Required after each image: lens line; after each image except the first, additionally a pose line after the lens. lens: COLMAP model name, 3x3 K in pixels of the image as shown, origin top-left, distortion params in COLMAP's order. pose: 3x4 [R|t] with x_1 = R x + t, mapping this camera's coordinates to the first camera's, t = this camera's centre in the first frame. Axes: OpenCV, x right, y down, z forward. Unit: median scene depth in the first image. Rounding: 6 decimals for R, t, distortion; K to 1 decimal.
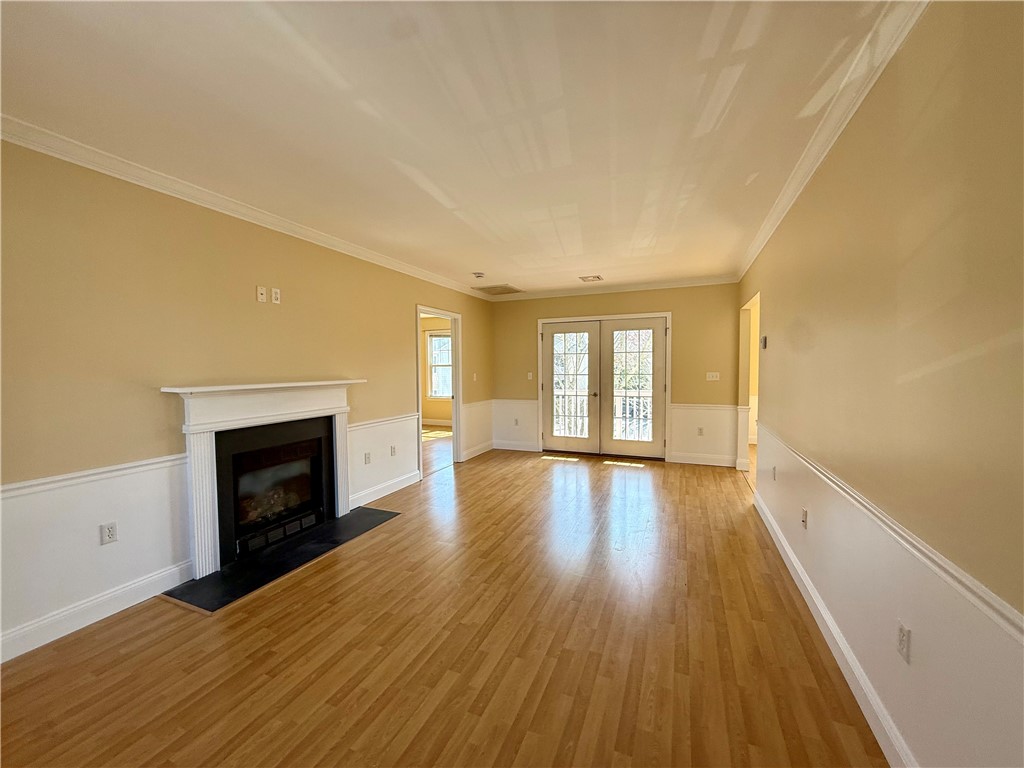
lens RADIAL K [[408.7, 0, 512.0], [0, 408.7, 384.0], [0, 0, 1]] dist [-0.000698, -0.000040]
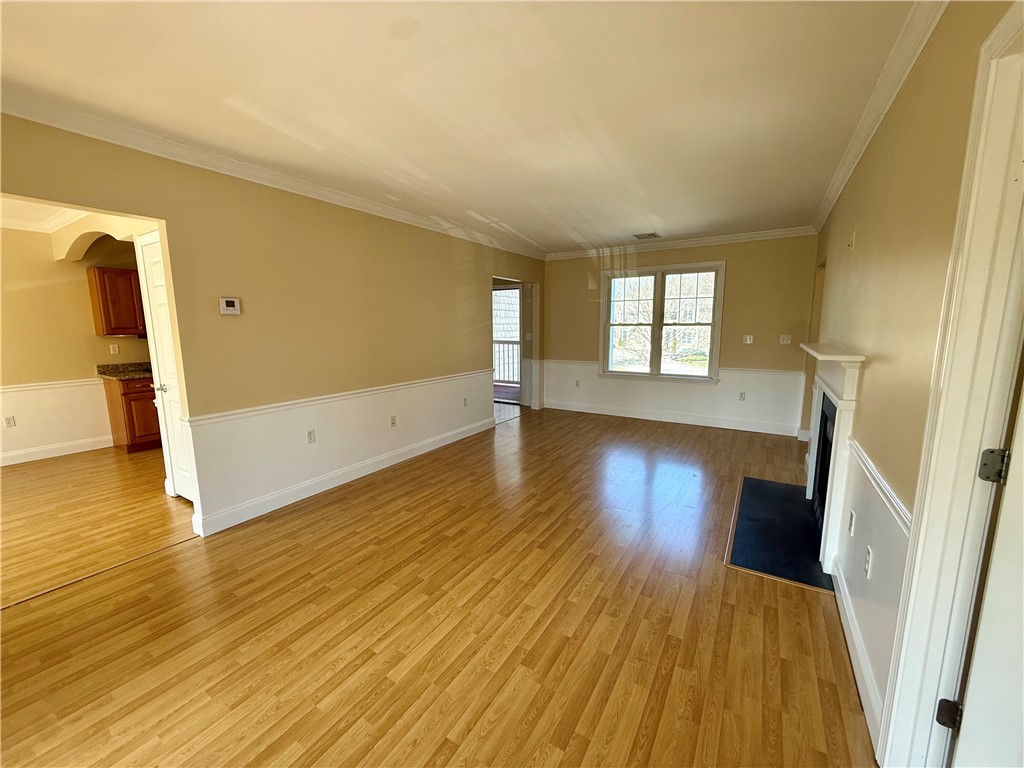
lens RADIAL K [[408.7, 0, 512.0], [0, 408.7, 384.0], [0, 0, 1]] dist [-0.000698, -0.000040]
pose [[-0.987439, -0.008847, 0.157754, -0.034536], [0.020737, 0.982537, 0.184906, -0.089892], [-0.156635, 0.185855, -0.970012, 1.732973]]
